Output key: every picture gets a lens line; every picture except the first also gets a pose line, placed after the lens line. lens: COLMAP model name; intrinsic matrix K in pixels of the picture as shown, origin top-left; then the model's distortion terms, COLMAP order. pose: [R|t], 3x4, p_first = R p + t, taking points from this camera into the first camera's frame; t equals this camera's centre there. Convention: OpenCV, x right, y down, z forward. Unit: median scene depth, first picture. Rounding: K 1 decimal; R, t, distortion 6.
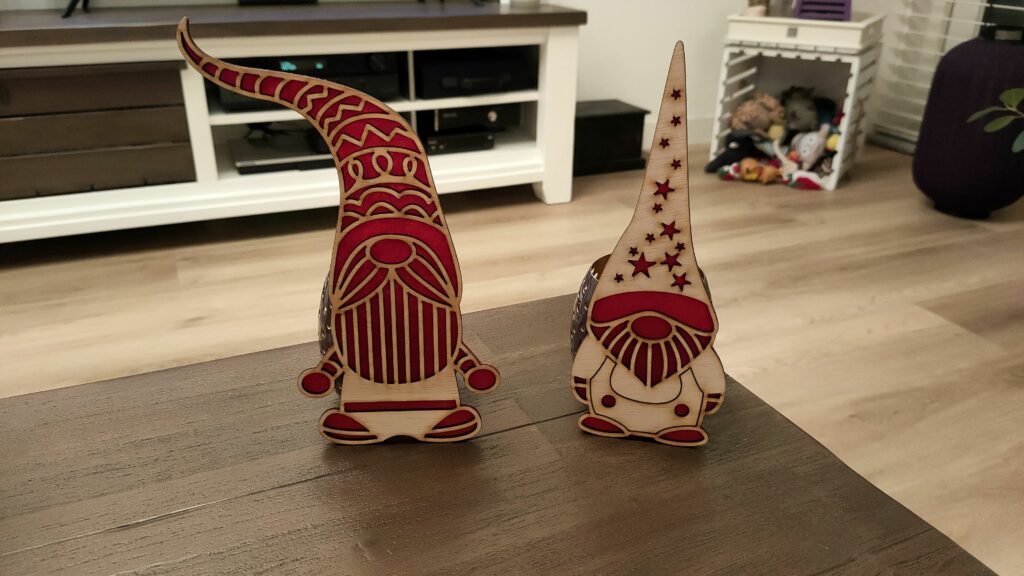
lens RADIAL K [[789.1, 0, 516.8], [0, 789.1, 290.8], [0, 0, 1]] dist [0.036989, -0.086684]
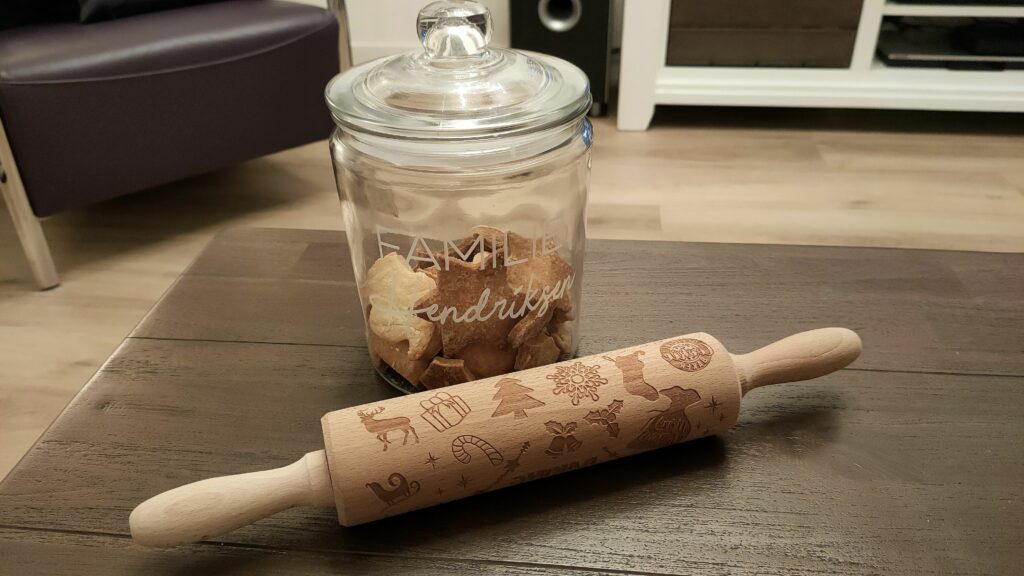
lens RADIAL K [[789.1, 0, 513.7], [0, 789.1, 283.5], [0, 0, 1]] dist [0.036989, -0.086684]
pose [[0.870656, 0.231200, -0.434171, -0.261812], [-0.178277, 0.970960, 0.159541, 0.044382], [0.458448, -0.061503, 0.886590, -0.125018]]
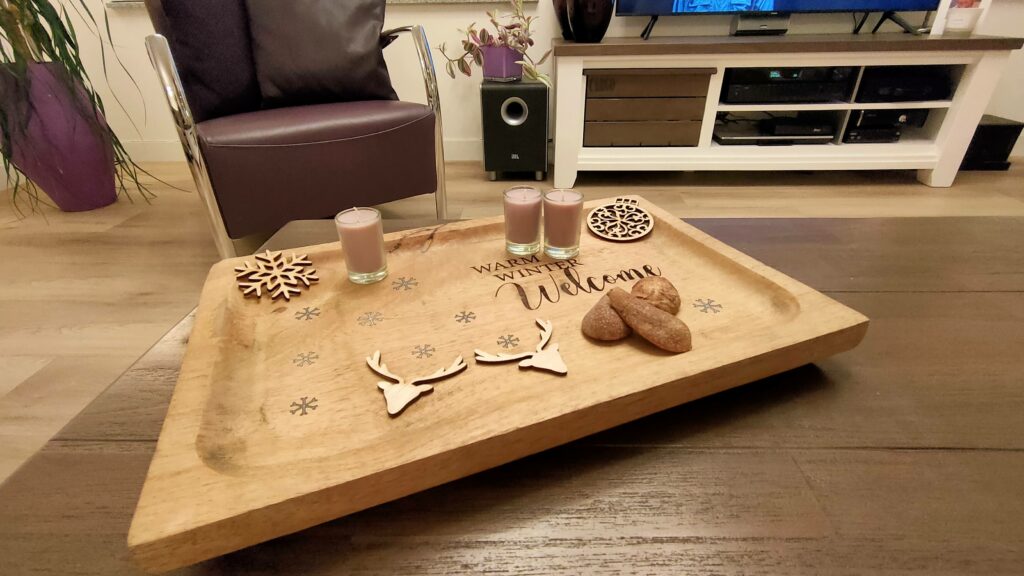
lens RADIAL K [[485.8, 0, 513.7], [0, 485.8, 292.7], [0, 0, 1]] dist [-0.003102, 0.002969]
pose [[0.903185, 0.192271, -0.383783, -0.291103], [-0.151850, 0.979374, 0.133295, 0.079191], [0.401496, -0.062113, 0.913752, -0.087960]]
